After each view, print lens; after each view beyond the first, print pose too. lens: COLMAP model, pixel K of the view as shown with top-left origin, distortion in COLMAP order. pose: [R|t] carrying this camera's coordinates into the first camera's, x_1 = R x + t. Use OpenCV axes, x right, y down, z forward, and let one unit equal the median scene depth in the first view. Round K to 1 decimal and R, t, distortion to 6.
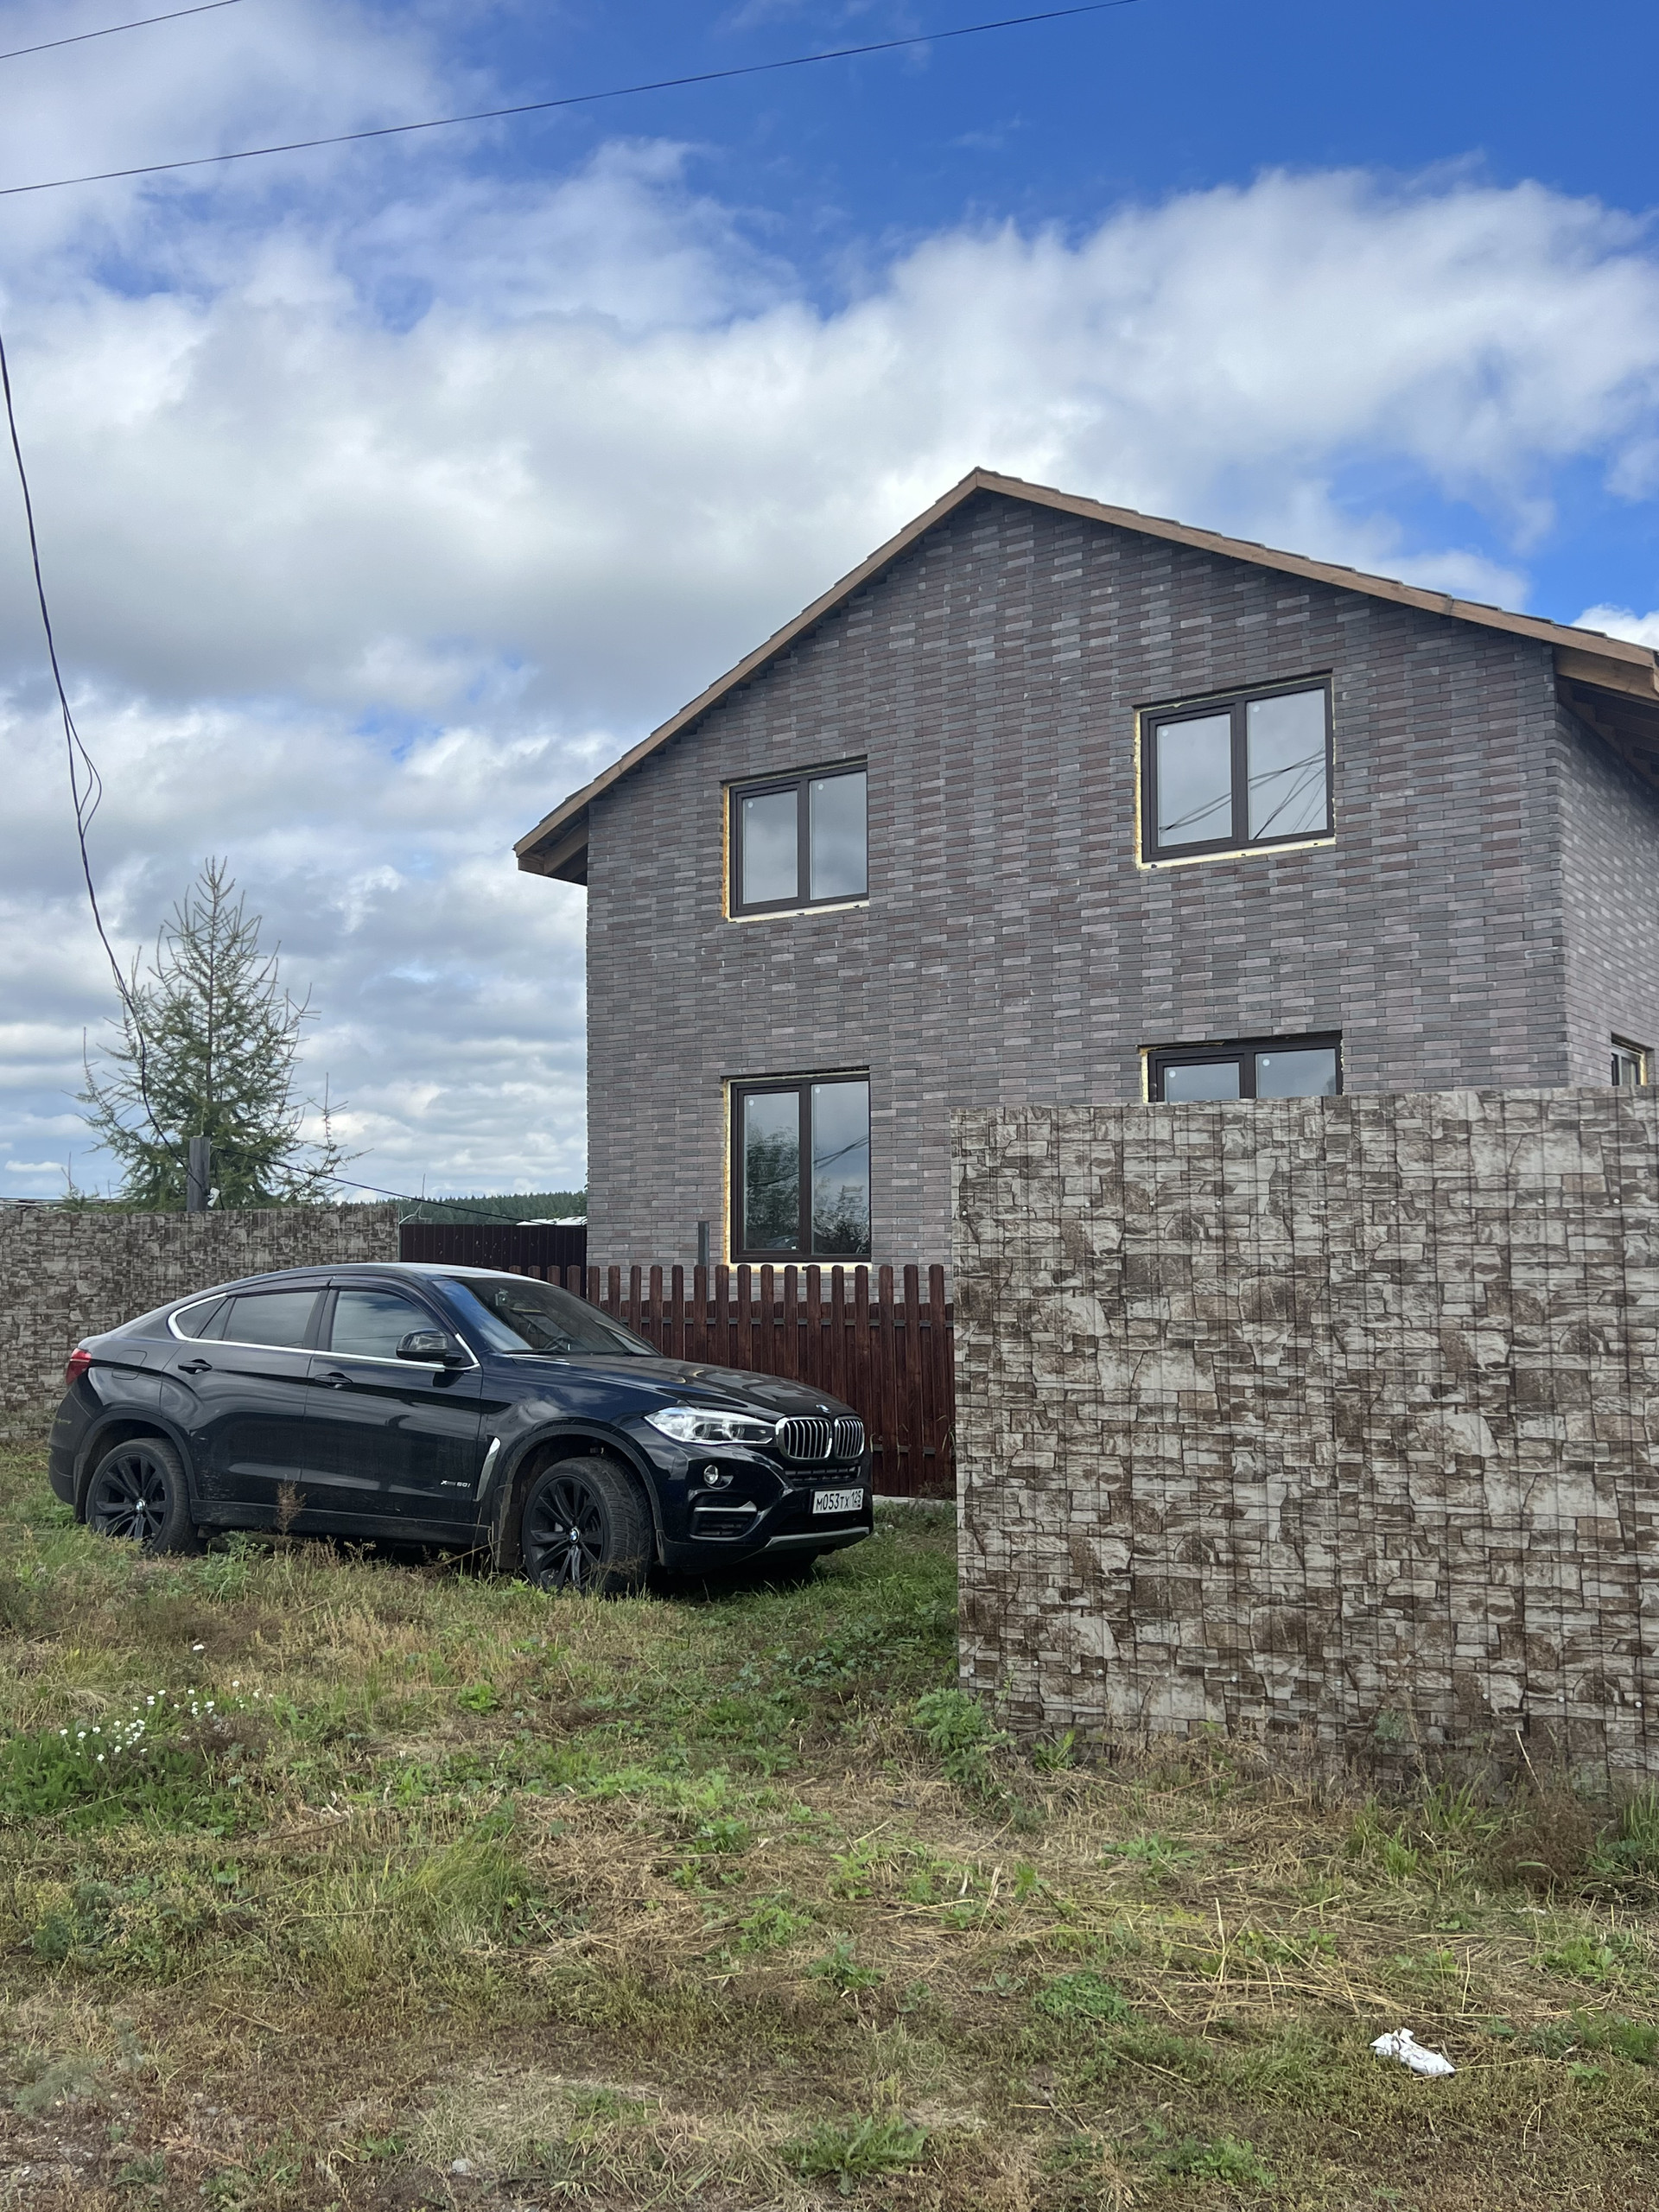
lens RADIAL K [[1939.6, 0, 829.5], [0, 1939.6, 1106.0], [0, 0, 1]] dist [-0.002792, -0.001794]
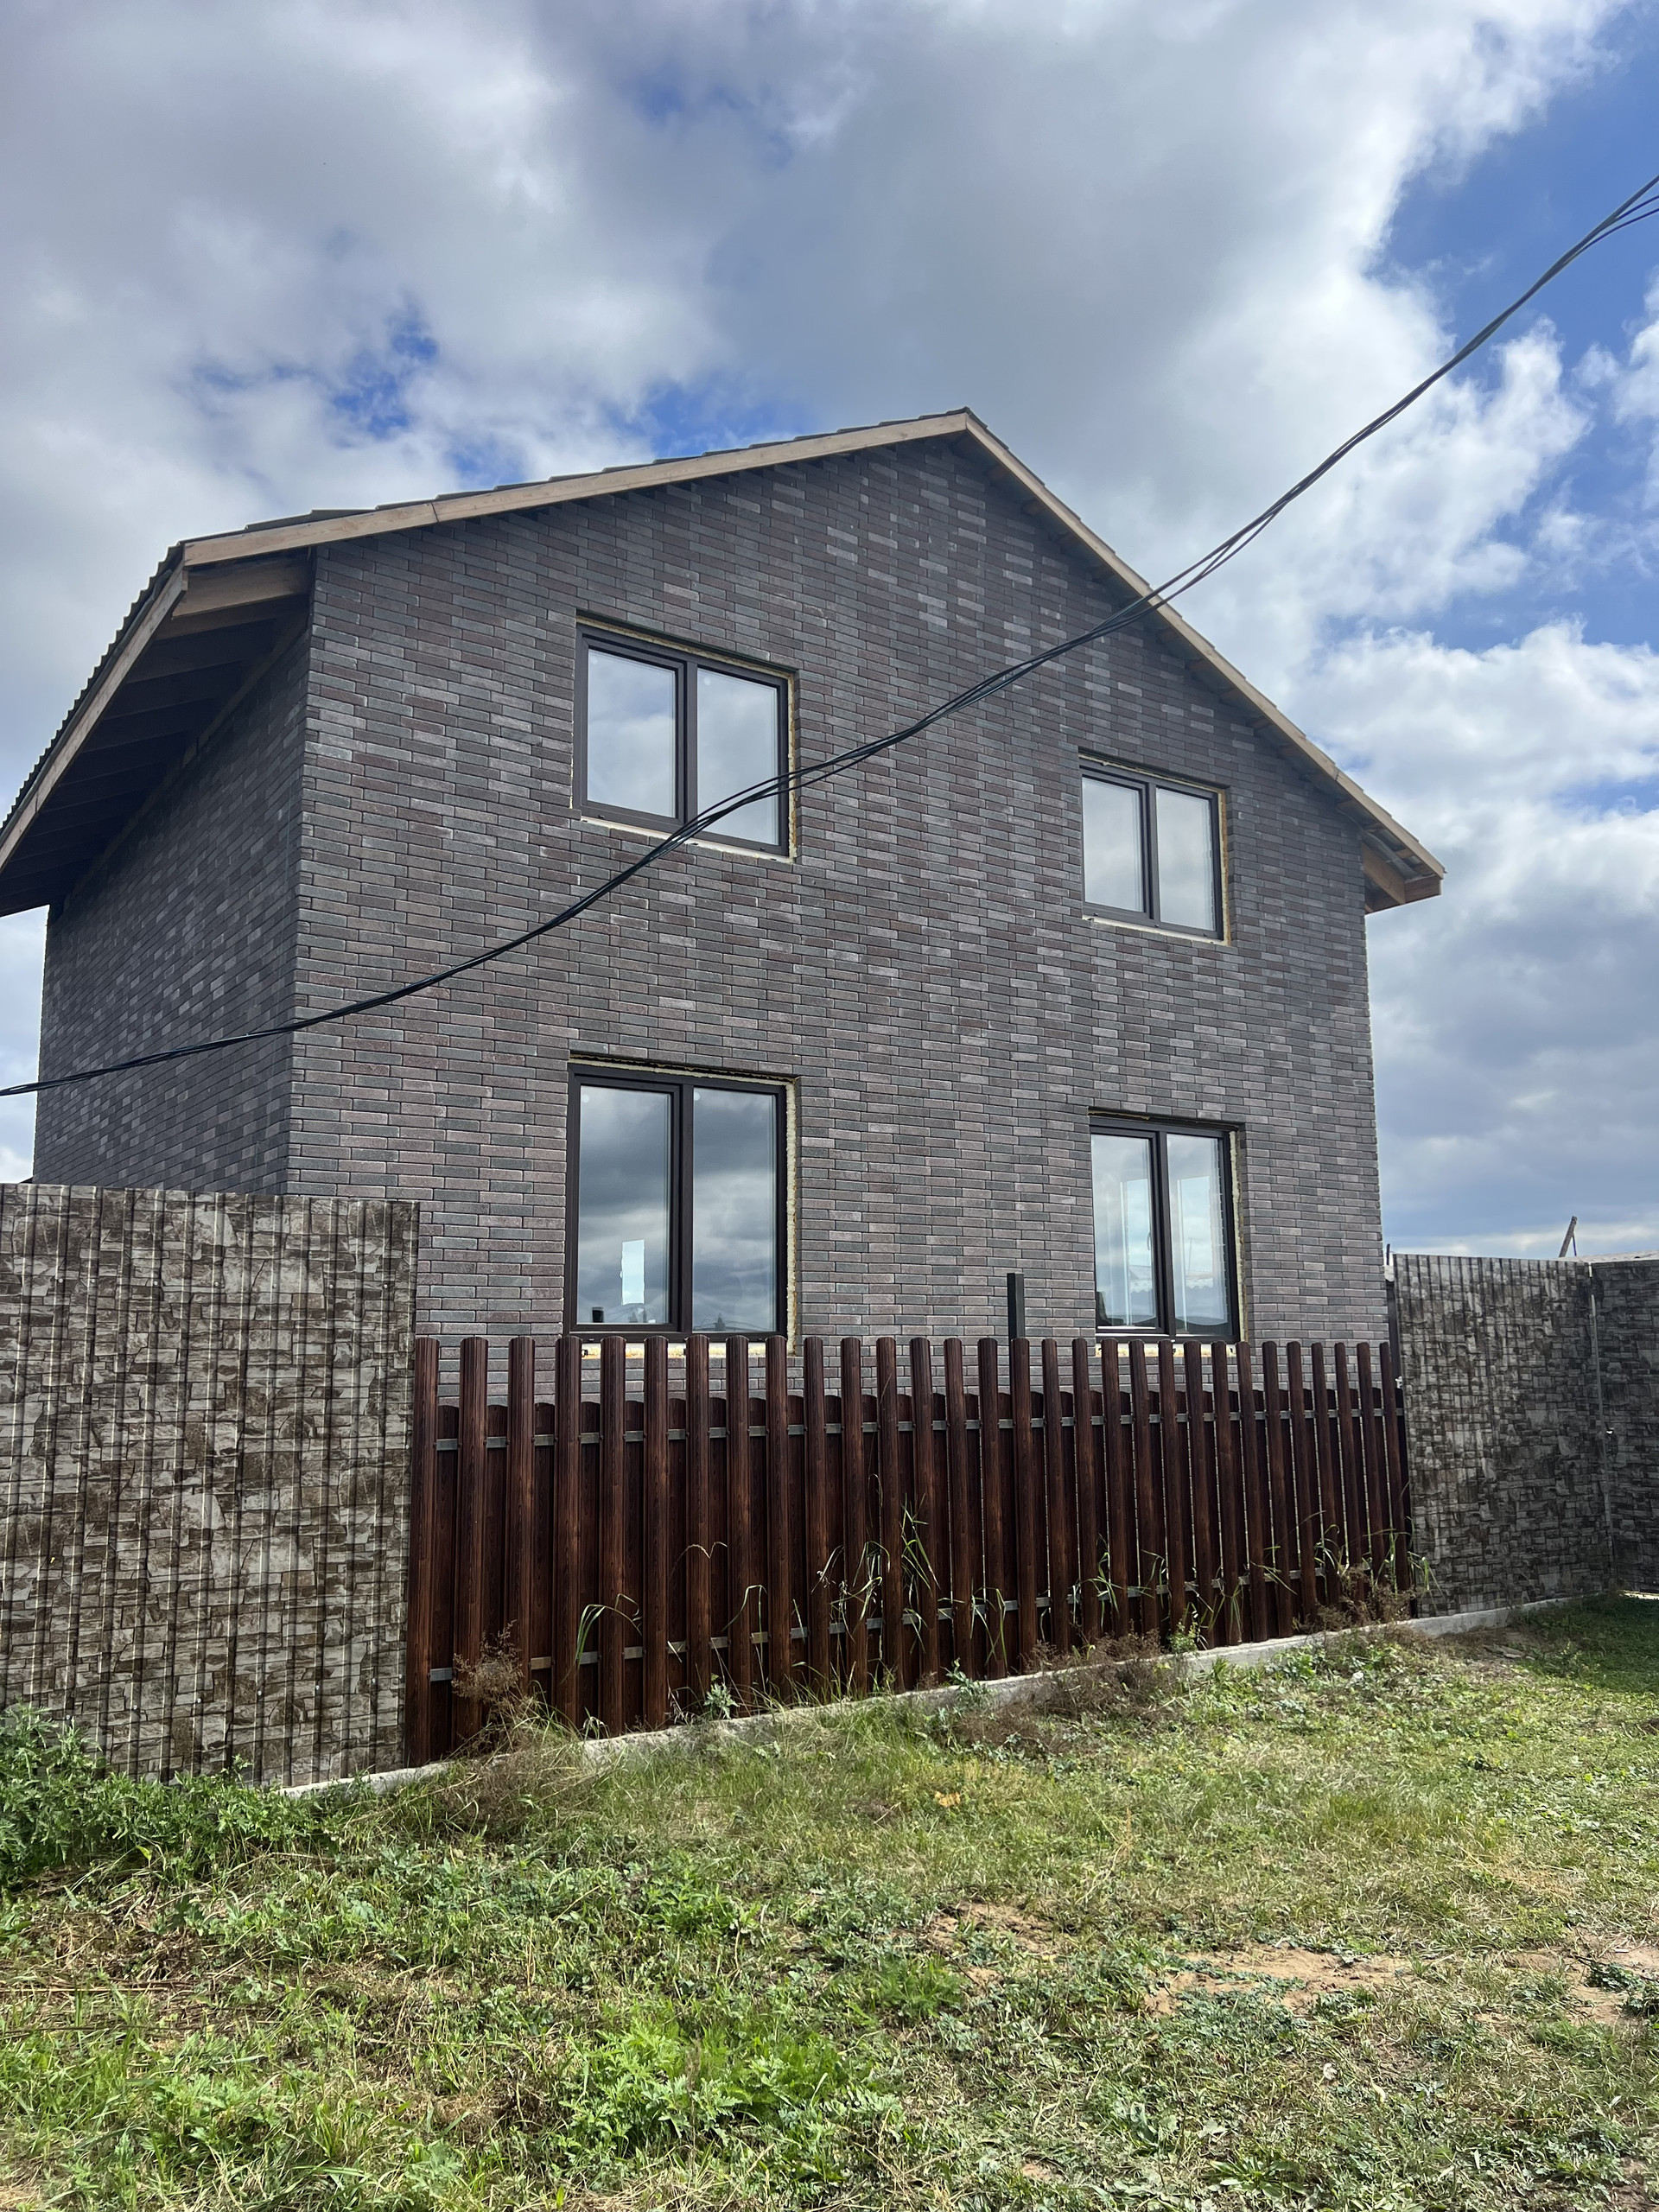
lens RADIAL K [[1647.5, 0, 829.5], [0, 1647.5, 1106.0], [0, 0, 1]] dist [0.027352, -0.010831]
pose [[0.357196, 0.140490, 0.923403, -0.593491], [-0.071954, 0.989824, -0.122762, 0.071836], [-0.931254, -0.022592, 0.363670, 0.808569]]
